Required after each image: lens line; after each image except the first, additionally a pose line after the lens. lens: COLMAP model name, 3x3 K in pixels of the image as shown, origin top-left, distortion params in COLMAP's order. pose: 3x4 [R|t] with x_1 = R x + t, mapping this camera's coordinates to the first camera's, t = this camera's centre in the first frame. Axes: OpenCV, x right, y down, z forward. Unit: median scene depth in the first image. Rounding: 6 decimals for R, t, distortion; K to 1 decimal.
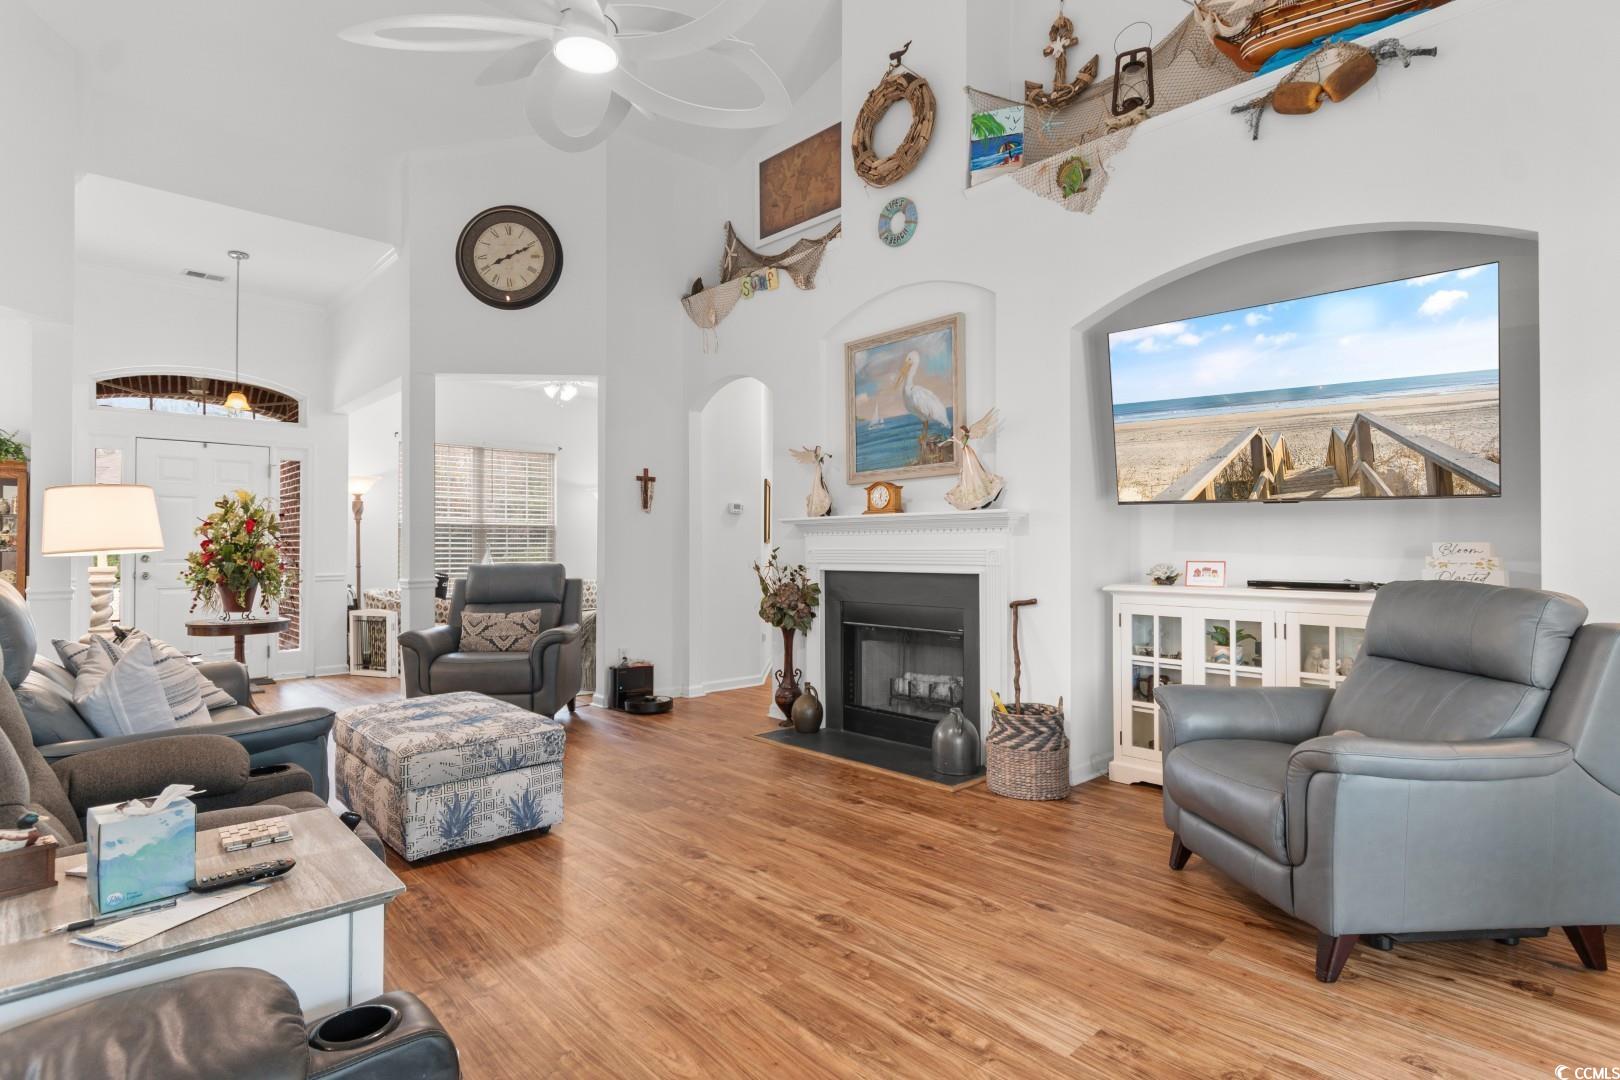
lens RADIAL K [[842.3, 0, 793.3], [0, 842.3, 528.4], [0, 0, 1]] dist [-0.004278, -0.004341]
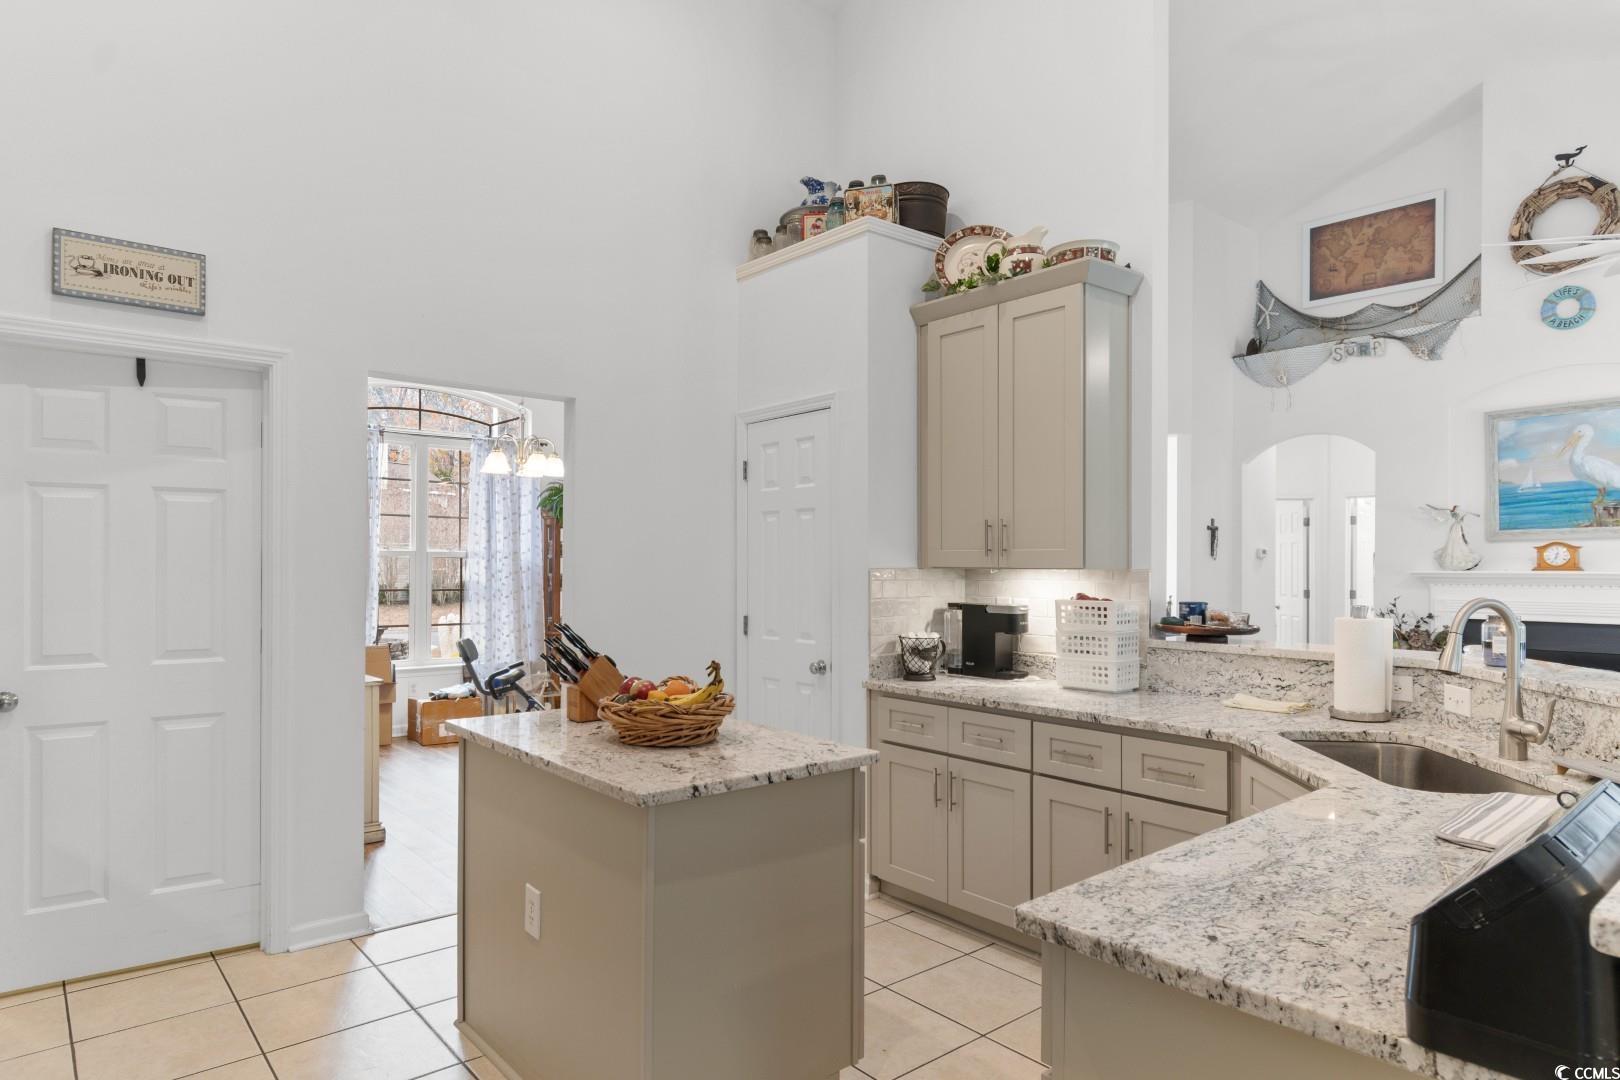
lens RADIAL K [[946.0, 0, 803.1], [0, 946.0, 548.5], [0, 0, 1]] dist [-0.004984, -0.006937]
pose [[0.997736, 0.003305, -0.067177, -0.801149], [-0.002773, 0.999964, 0.008016, -0.053414], [0.067201, -0.007811, 0.997709, -0.308007]]
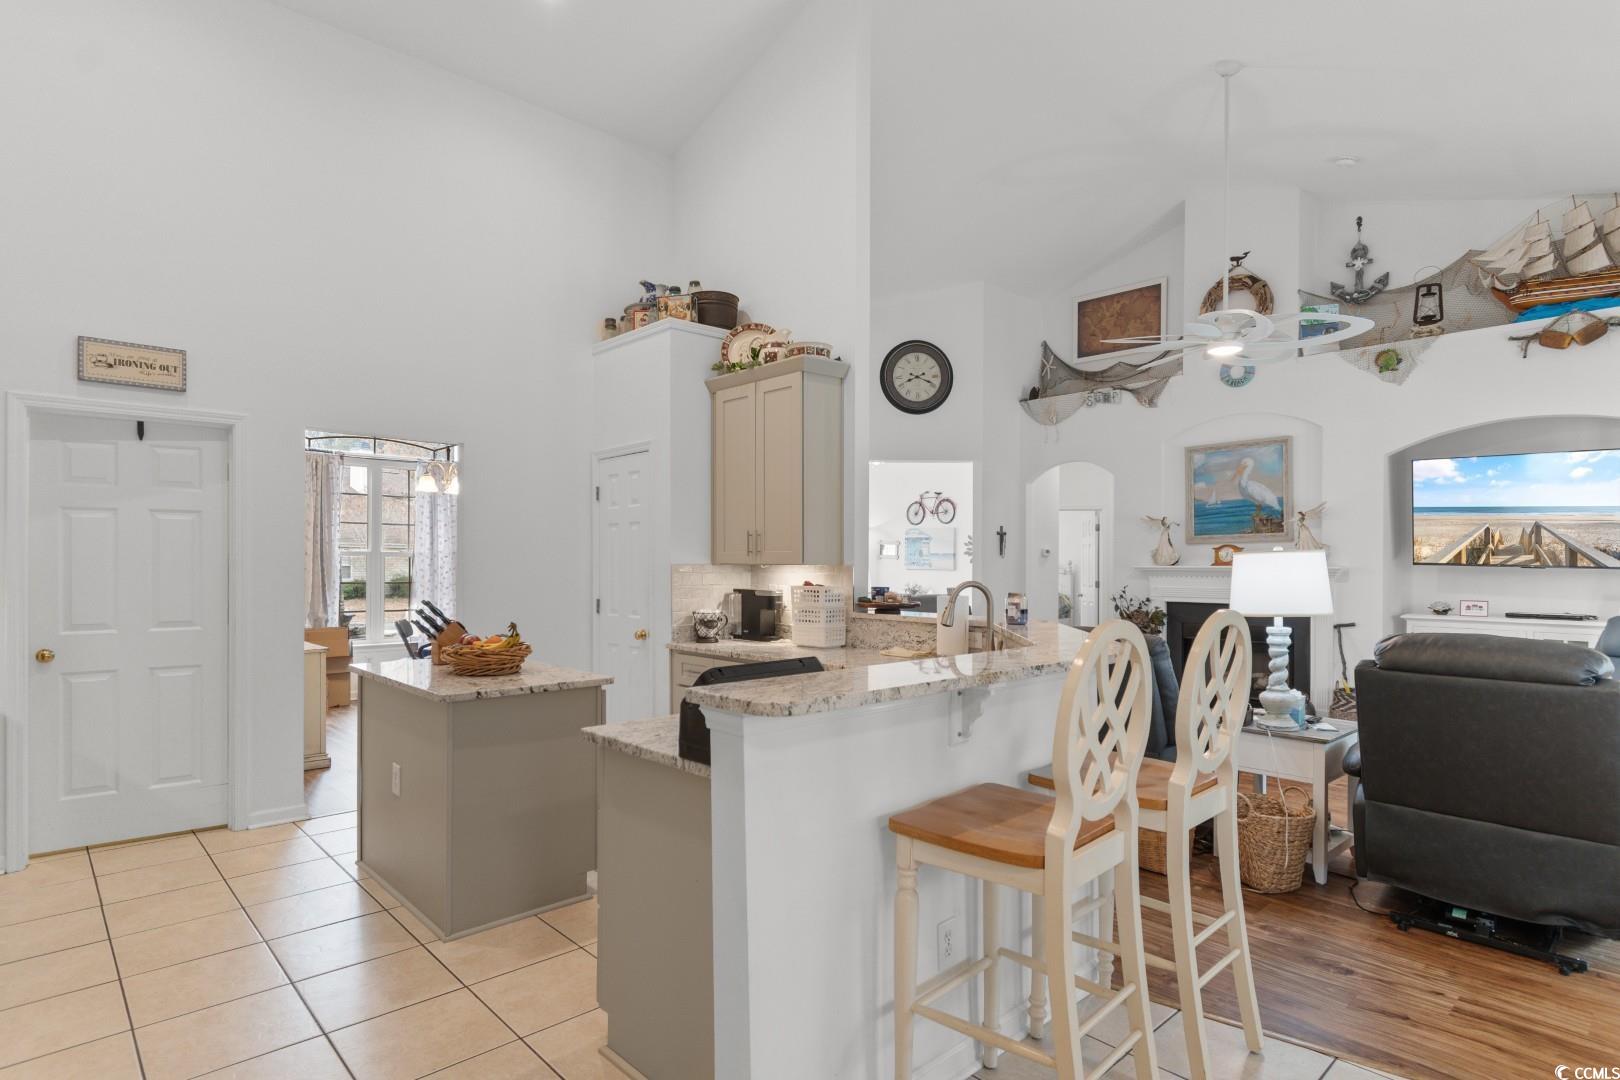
lens RADIAL K [[842.3, 0, 803.4], [0, 842.3, 551.5], [0, 0, 1]] dist [-0.004278, -0.004341]
pose [[0.999924, 0.002571, -0.012049, -0.632790], [-0.002422, 0.999921, 0.012310, -0.058879], [0.012080, -0.012279, 0.999852, -0.515145]]
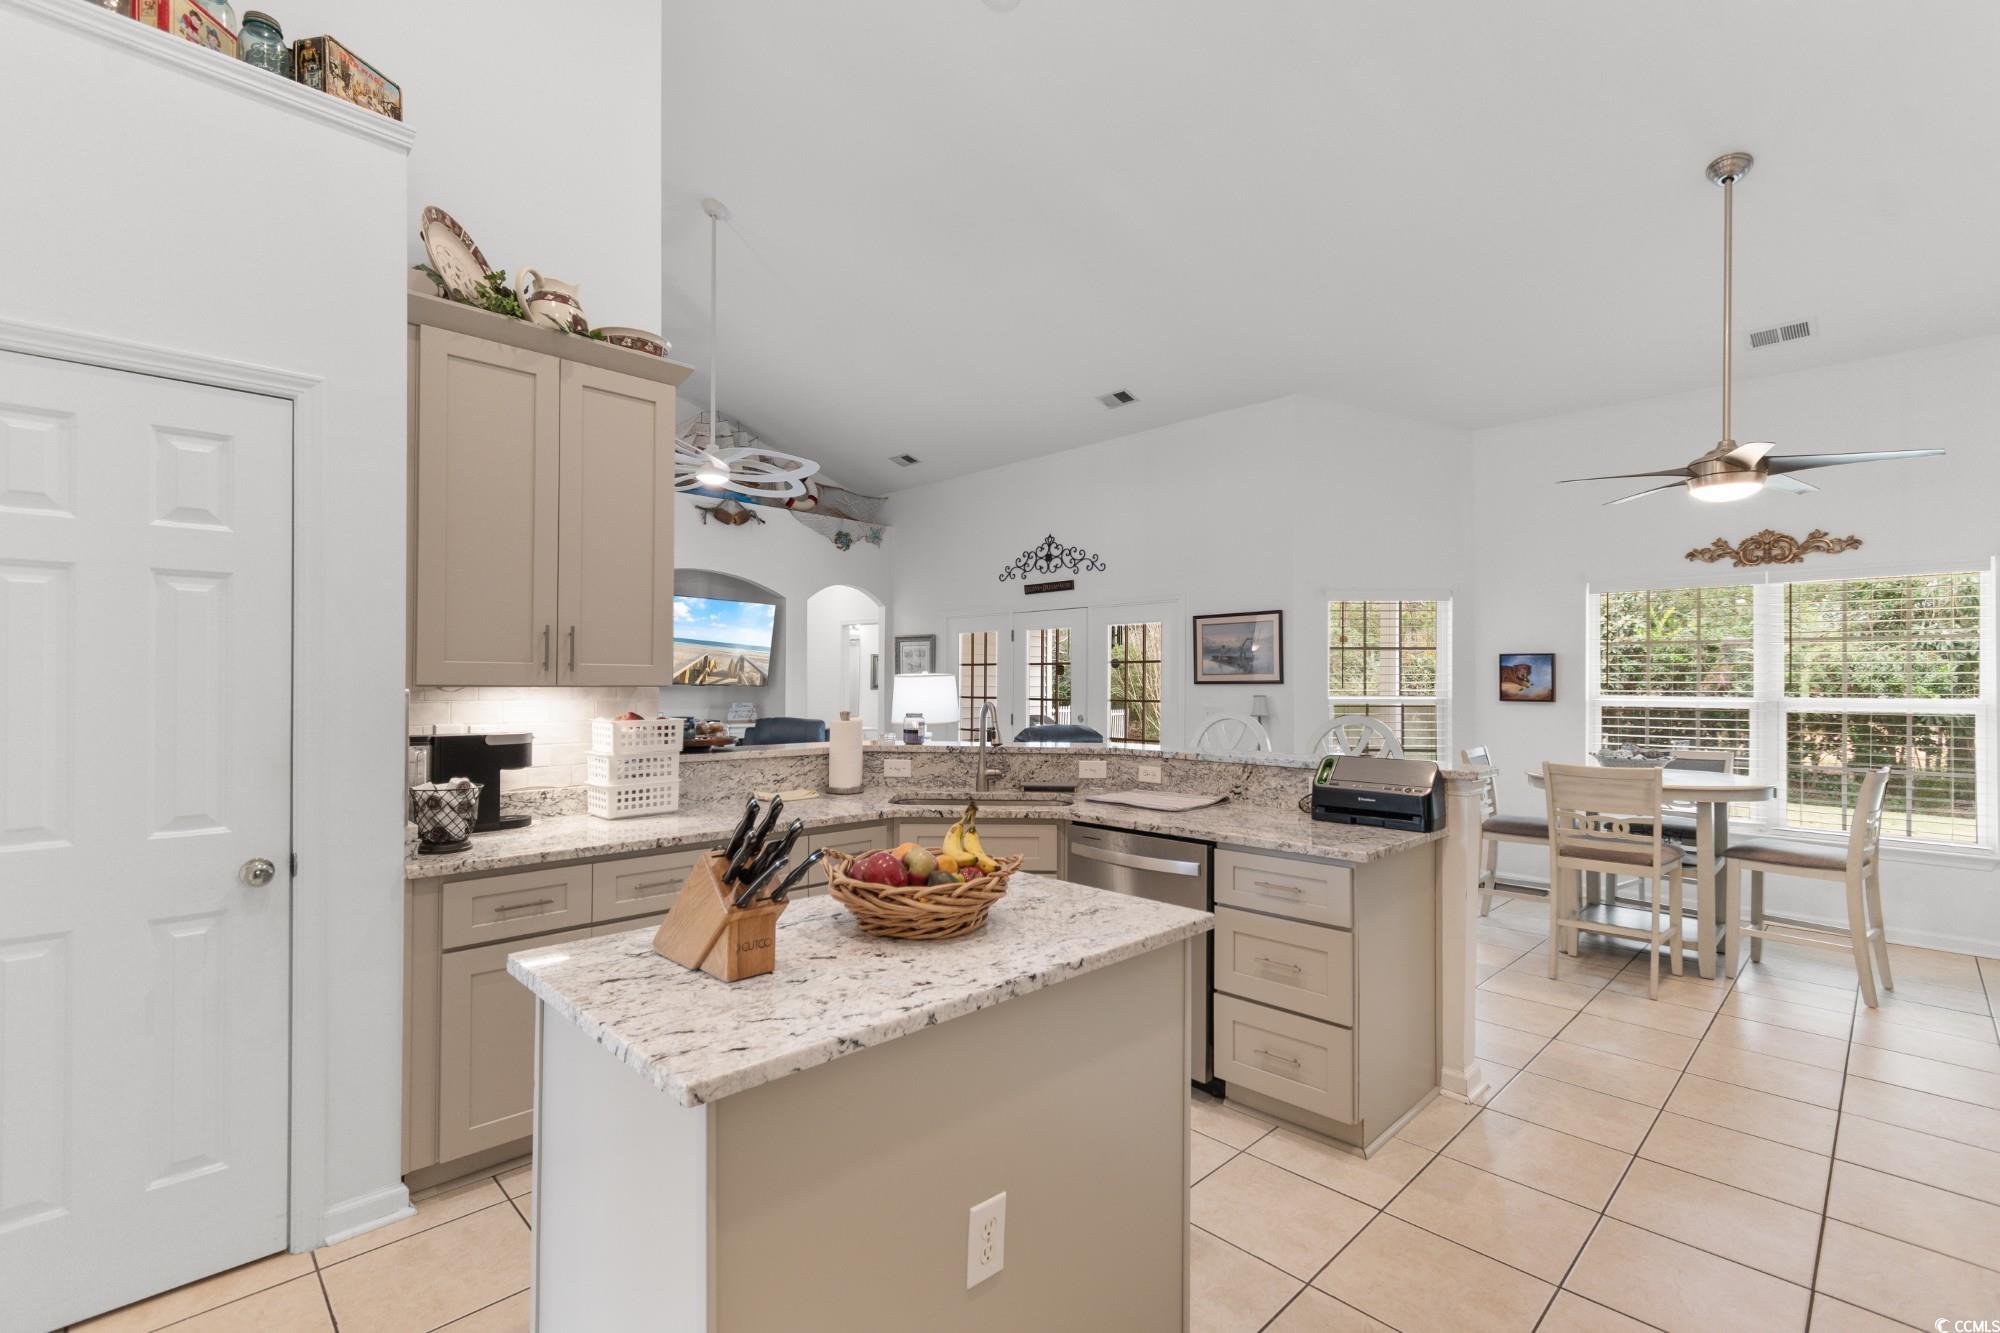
lens RADIAL K [[890.8, 0, 986.0], [0, 890.8, 672.1], [0, 0, 1]] dist [-0.000395, 0.000005]
pose [[-0.002759, 0.014605, 0.999890, -1.261179], [-0.026049, 0.999553, -0.014672, -0.040170], [-0.999657, -0.026086, -0.002377, 0.173328]]
